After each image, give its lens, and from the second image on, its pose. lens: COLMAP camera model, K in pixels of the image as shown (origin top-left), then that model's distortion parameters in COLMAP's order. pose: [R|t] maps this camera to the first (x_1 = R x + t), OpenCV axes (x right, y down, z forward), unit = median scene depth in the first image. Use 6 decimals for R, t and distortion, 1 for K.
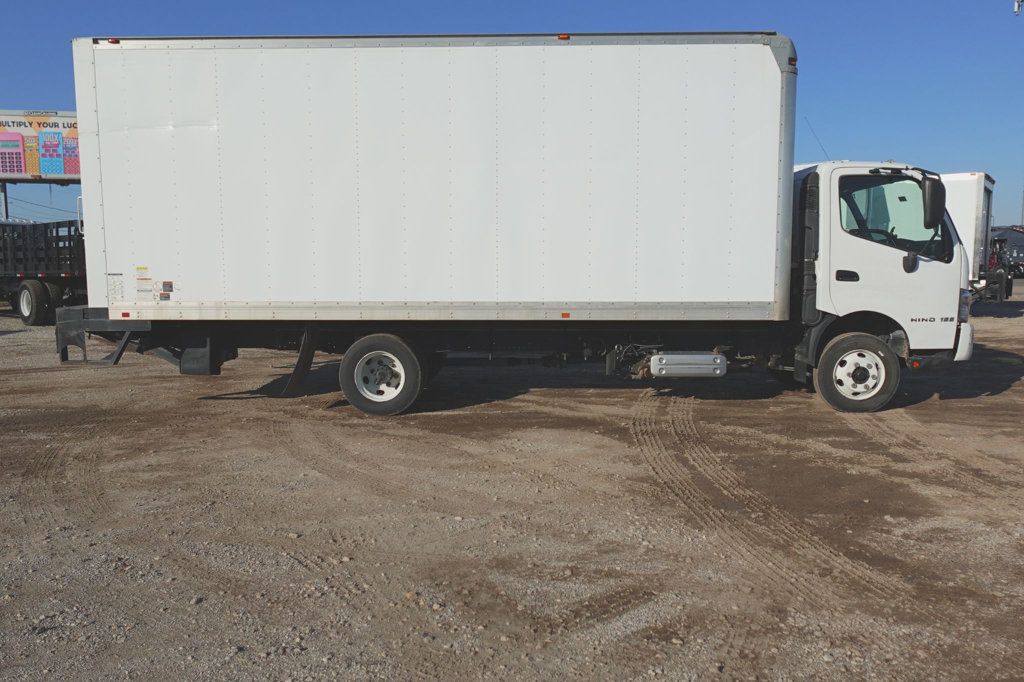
lens RADIAL K [[802.1, 0, 517.3], [0, 802.1, 340.1], [0, 0, 1]] dist [-0.023260, 0.018143]
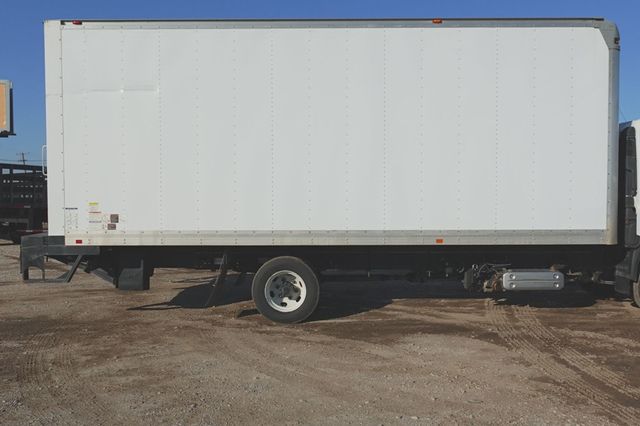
lens RADIAL K [[625.5, 0, 319.8], [0, 625.5, 208.0], [0, 0, 1]] dist [-0.016764, 0.000000]
pose [[0.999776, -0.002445, 0.021025, -0.142327], [0.003968, 0.997345, -0.072715, -0.012264], [-0.020791, 0.072782, 0.997131, 0.037474]]
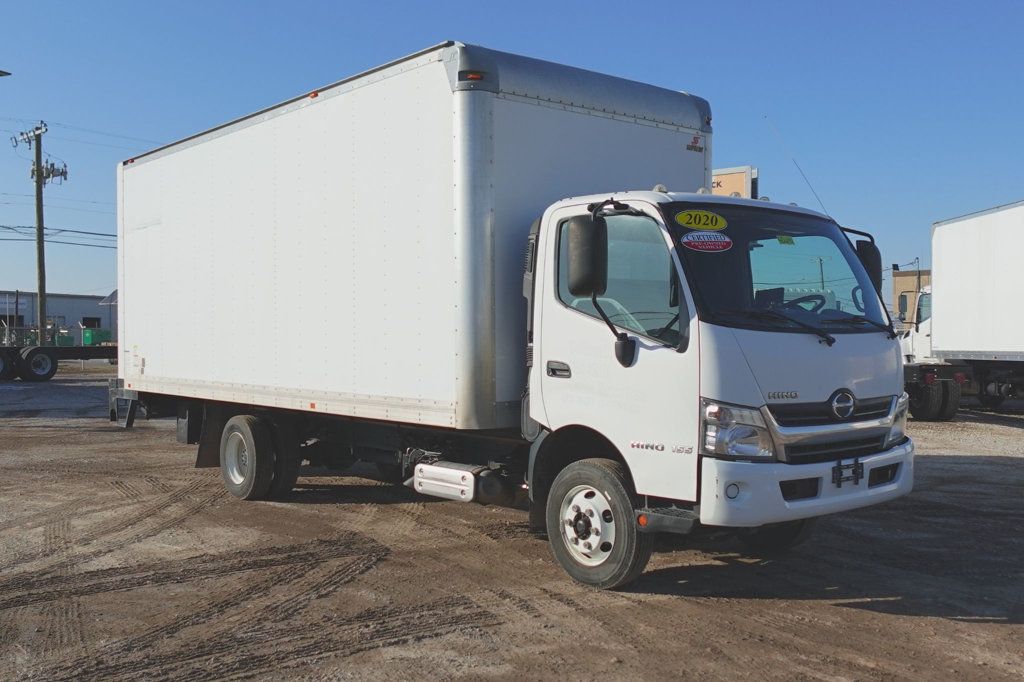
lens RADIAL K [[1000.8, 0, 514.8], [0, 1000.8, 346.3], [0, 0, 1]] dist [-0.016764, 0.000000]
pose [[0.672083, 0.010598, -0.740400, 0.998848], [-0.082372, 0.994762, -0.060532, -0.046462], [0.735880, 0.101671, 0.669436, 0.420580]]
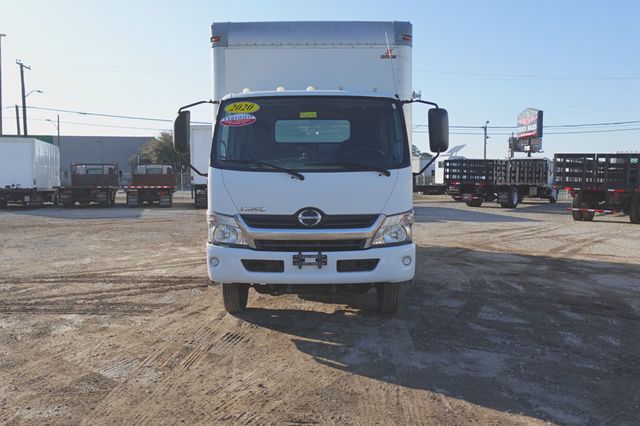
lens RADIAL K [[557.9, 0, 315.6], [0, 557.9, 219.3], [0, 0, 1]] dist [0.003501, -0.000008]
pose [[0.052917, 0.070644, -0.996097, 1.281928], [-0.108144, 0.992033, 0.064610, -0.112297], [0.992726, 0.104303, 0.060135, 1.098401]]
